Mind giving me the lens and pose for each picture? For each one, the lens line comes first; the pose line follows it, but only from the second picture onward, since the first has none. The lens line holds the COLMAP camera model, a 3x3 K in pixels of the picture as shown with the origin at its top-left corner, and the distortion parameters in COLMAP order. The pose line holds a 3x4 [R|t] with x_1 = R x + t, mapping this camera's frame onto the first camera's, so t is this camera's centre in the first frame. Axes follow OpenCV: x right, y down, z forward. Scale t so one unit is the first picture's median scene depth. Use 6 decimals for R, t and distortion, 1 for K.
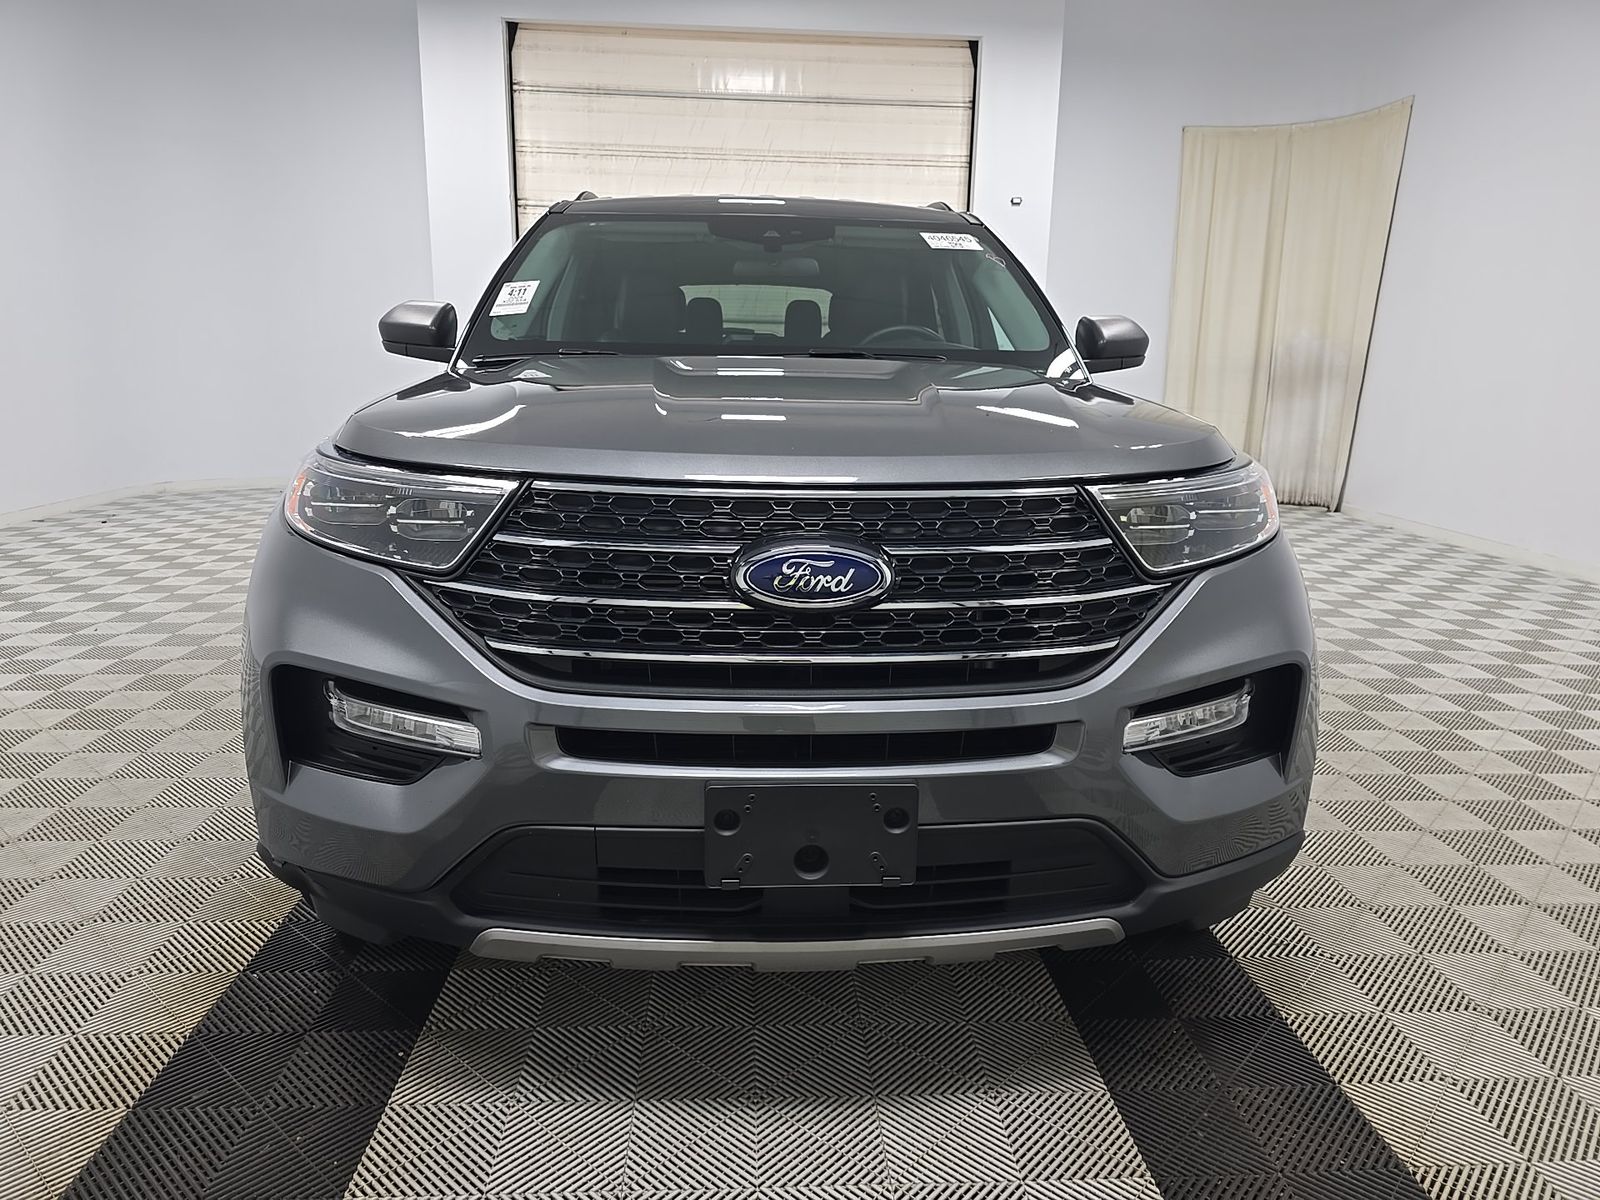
lens RADIAL K [[1078.0, 0, 800.0], [0, 1078.0, 600.0], [0, 0, 1]] dist [0.079524, -0.063289]
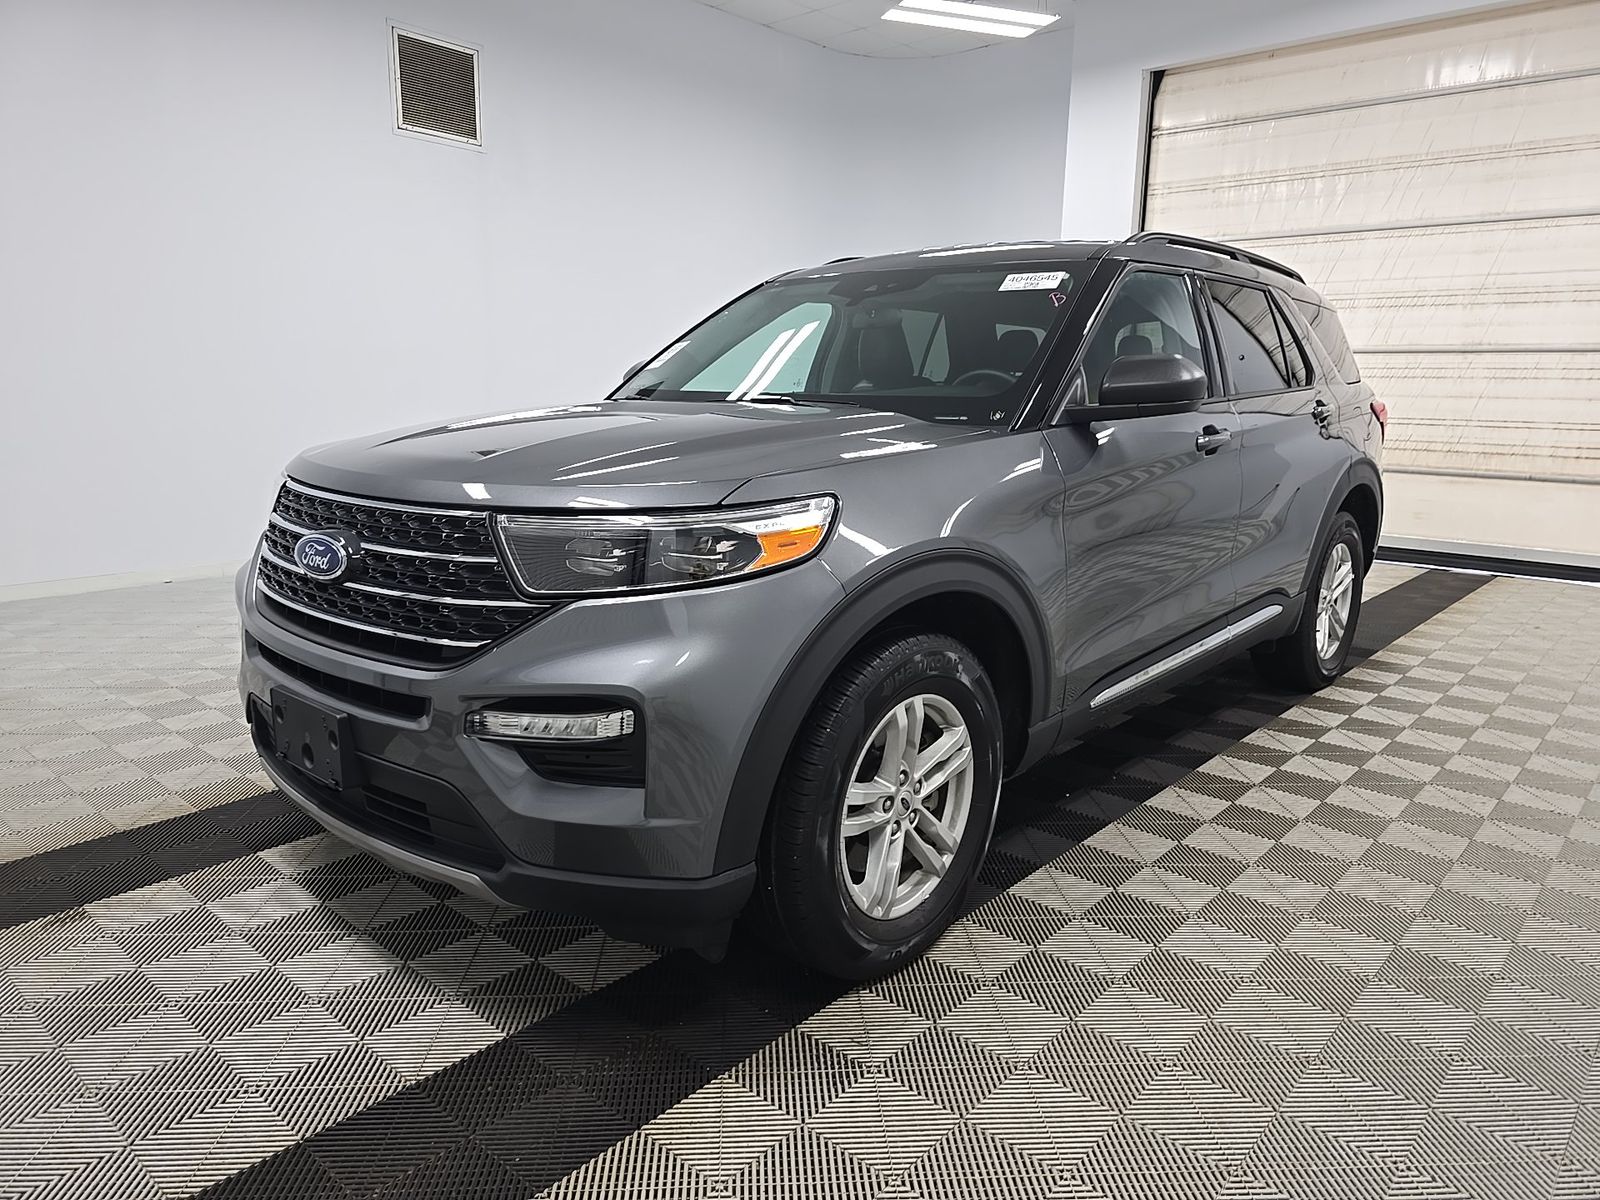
lens RADIAL K [[1078.0, 0, 800.0], [0, 1078.0, 600.0], [0, 0, 1]] dist [0.079524, -0.063289]
pose [[0.707444, 0.134350, -0.693883, 0.274710], [-0.156116, 0.987221, 0.031979, -0.020465], [0.689312, 0.085703, 0.719377, 0.076750]]
